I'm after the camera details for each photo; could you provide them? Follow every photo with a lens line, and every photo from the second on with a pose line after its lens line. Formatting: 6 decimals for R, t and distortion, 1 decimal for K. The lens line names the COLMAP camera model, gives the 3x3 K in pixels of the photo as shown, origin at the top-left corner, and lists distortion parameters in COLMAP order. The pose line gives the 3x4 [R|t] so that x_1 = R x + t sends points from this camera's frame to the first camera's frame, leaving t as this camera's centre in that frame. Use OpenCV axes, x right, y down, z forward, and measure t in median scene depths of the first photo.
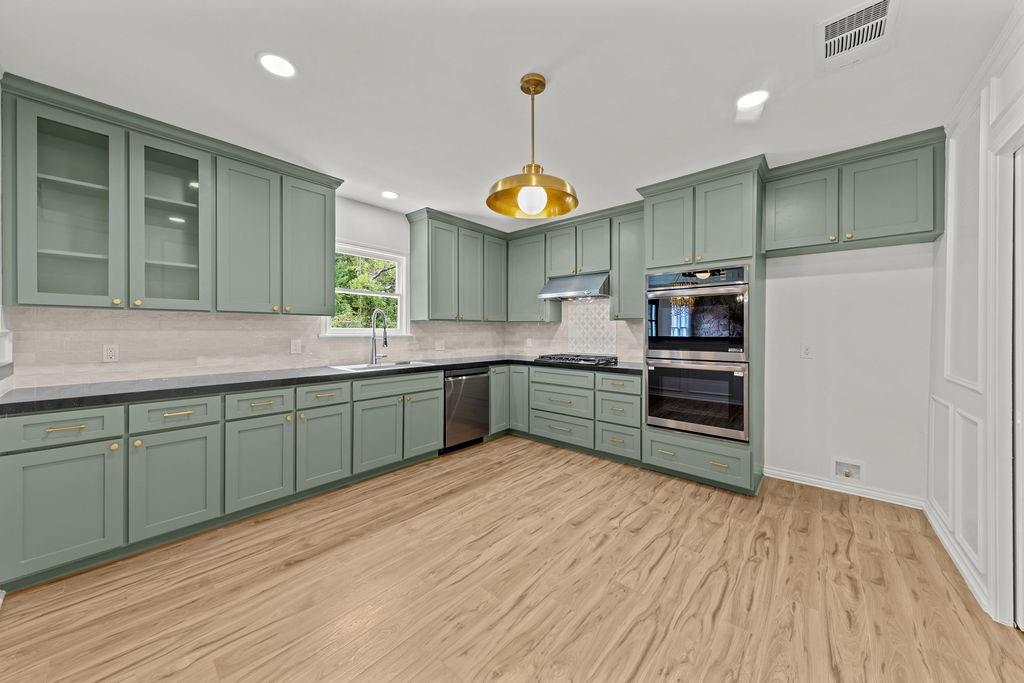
lens RADIAL K [[354.2, 0, 512.1], [0, 354.2, 334.3], [0, 0, 1]] dist [0.014263, -0.006200]
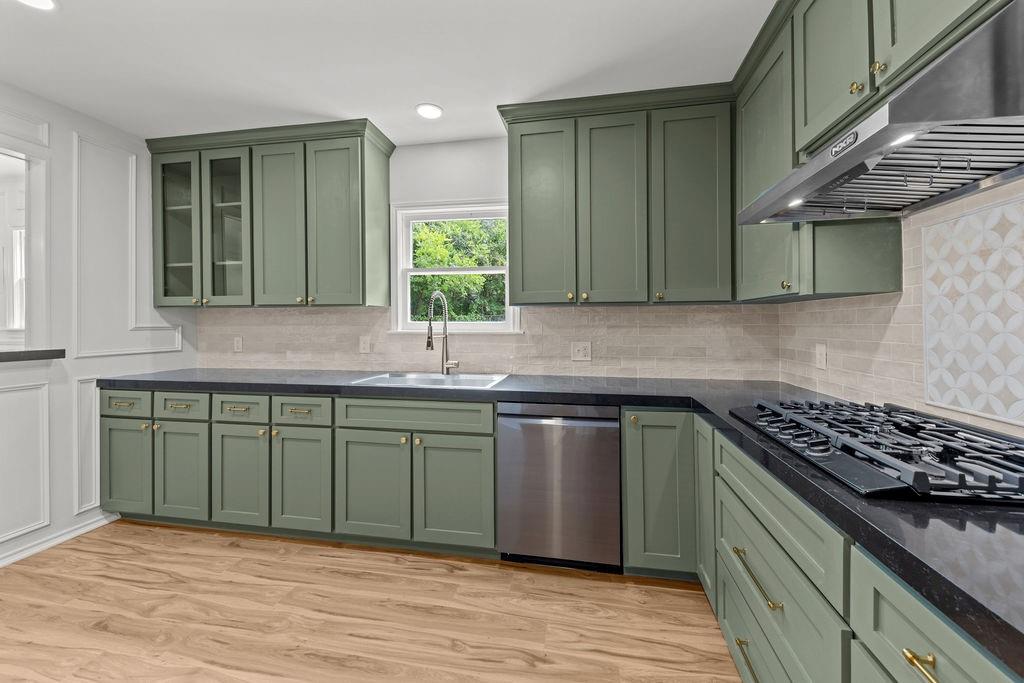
lens RADIAL K [[396.7, 0, 515.6], [0, 396.7, 324.3], [0, 0, 1]] dist [0.014355, -0.006805]
pose [[0.511897, -0.005243, -0.859031, 0.401351], [-0.006060, 0.999934, -0.009715, -0.006579], [0.859026, 0.010179, 0.511831, 0.895462]]
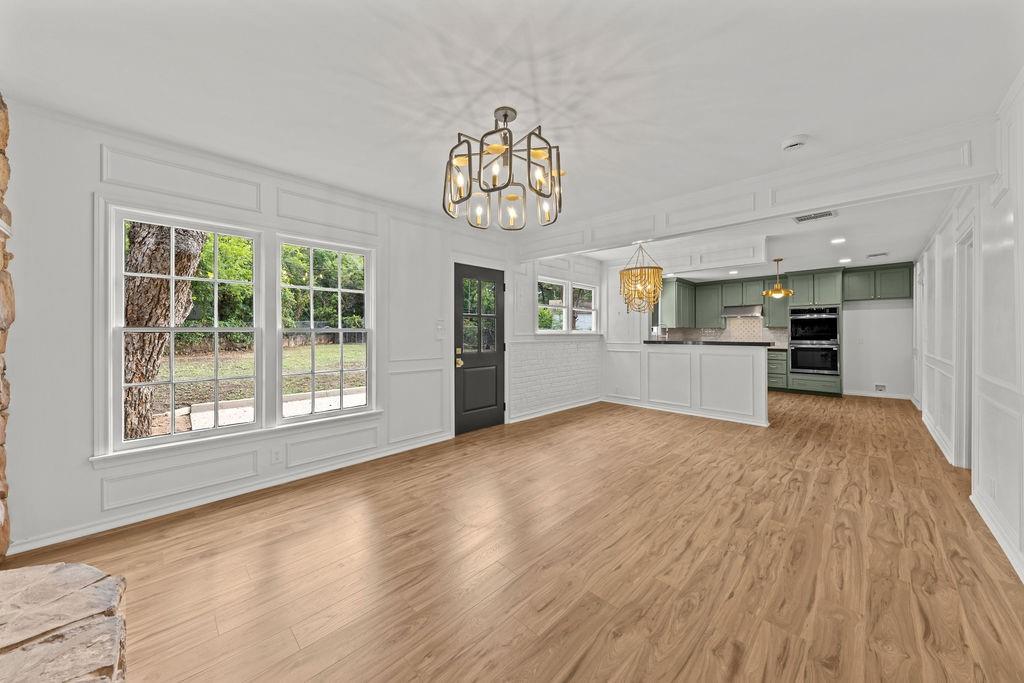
lens RADIAL K [[354.2, 0, 512.1], [0, 354.2, 334.3], [0, 0, 1]] dist [0.014263, -0.006200]
pose [[0.997791, -0.002620, -0.066376, -1.435154], [0.001997, 0.999953, -0.009446, 0.023614], [0.066398, 0.009292, 0.997750, -1.634833]]
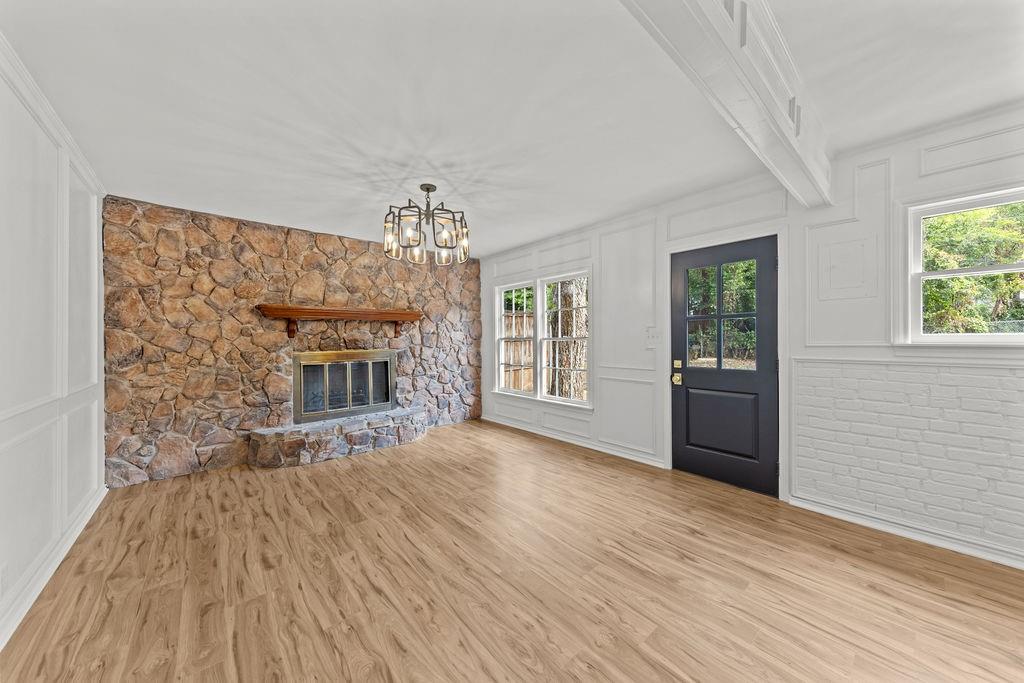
lens RADIAL K [[353.1, 0, 513.8], [0, 353.1, 341.5], [0, 0, 1]] dist [0.015606, -0.006122]
pose [[-0.135853, 0.004961, -0.990717, -0.529665], [-0.010584, 0.999923, 0.006459, 0.004226], [0.990672, 0.011364, -0.135790, -0.548851]]
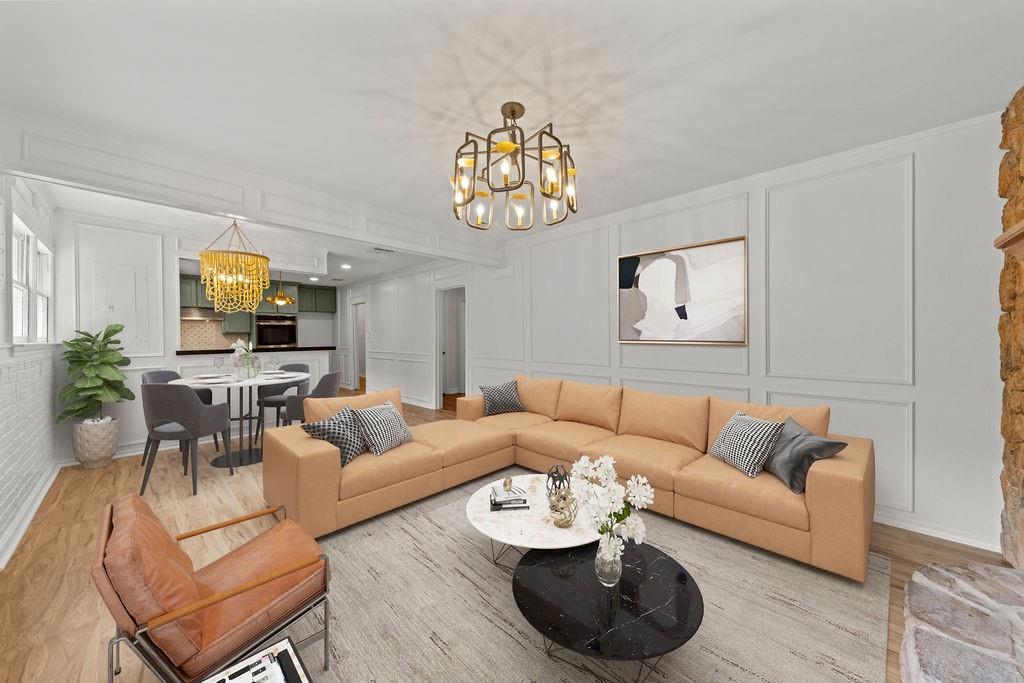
lens RADIAL K [[358.6, 0, 515.6], [0, 358.6, 336.5], [0, 0, 1]] dist [0.015419, -0.005516]
pose [[0.046681, -0.005738, 0.998893, -2.184773], [0.020905, 0.999770, 0.004766, 0.006017], [-0.998691, 0.020659, 0.046790, -0.959461]]
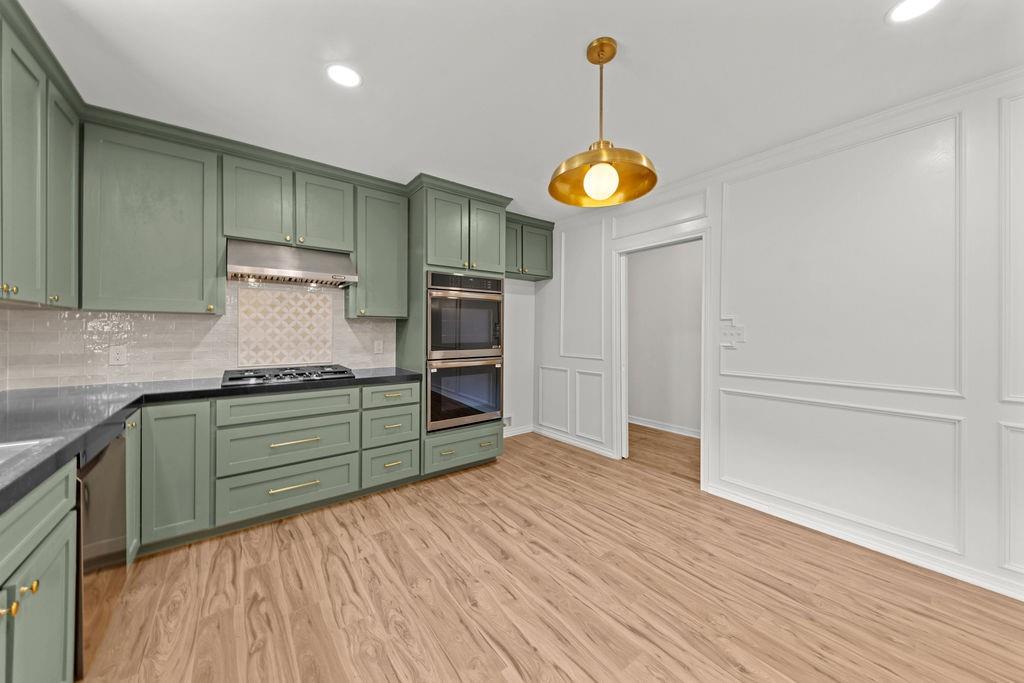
lens RADIAL K [[354.2, 0, 512.1], [0, 354.2, 334.3], [0, 0, 1]] dist [0.014263, -0.006200]
pose [[0.196448, -0.009977, 0.980463, -0.534154], [0.008128, 0.999930, 0.008547, -0.008592], [-0.980481, 0.006291, 0.196515, 0.660801]]
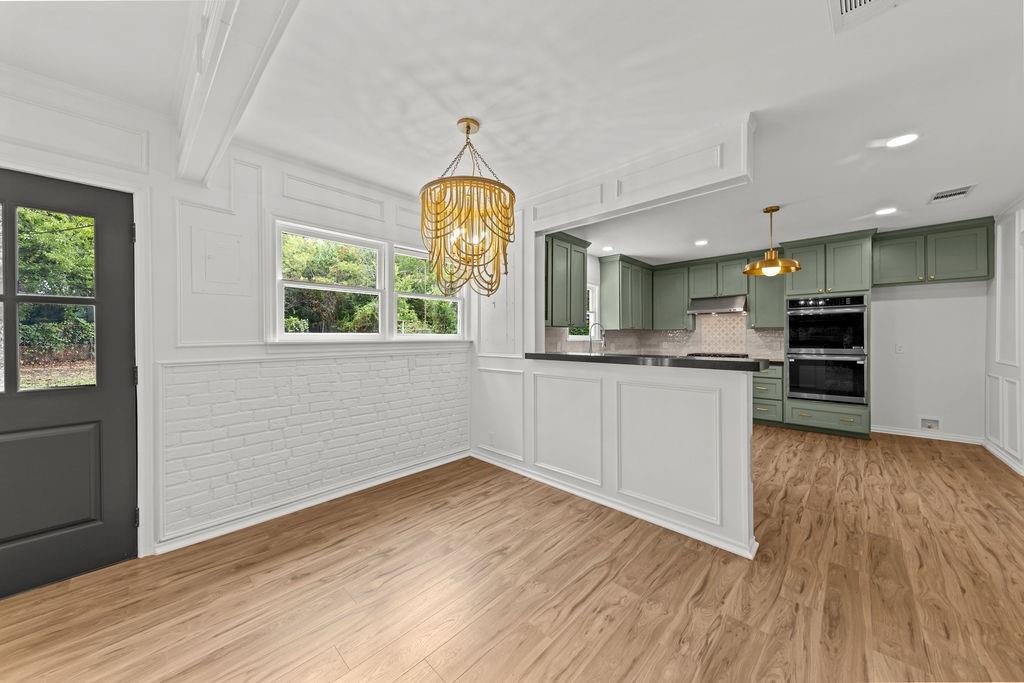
lens RADIAL K [[351.7, 0, 510.9], [0, 351.7, 338.2], [0, 0, 1]] dist [0.014544, -0.005543]
pose [[0.998929, -0.005271, -0.045973, -0.810789], [0.004981, 0.999967, -0.006426, 0.003663], [0.046005, 0.006190, 0.998922, -0.633111]]
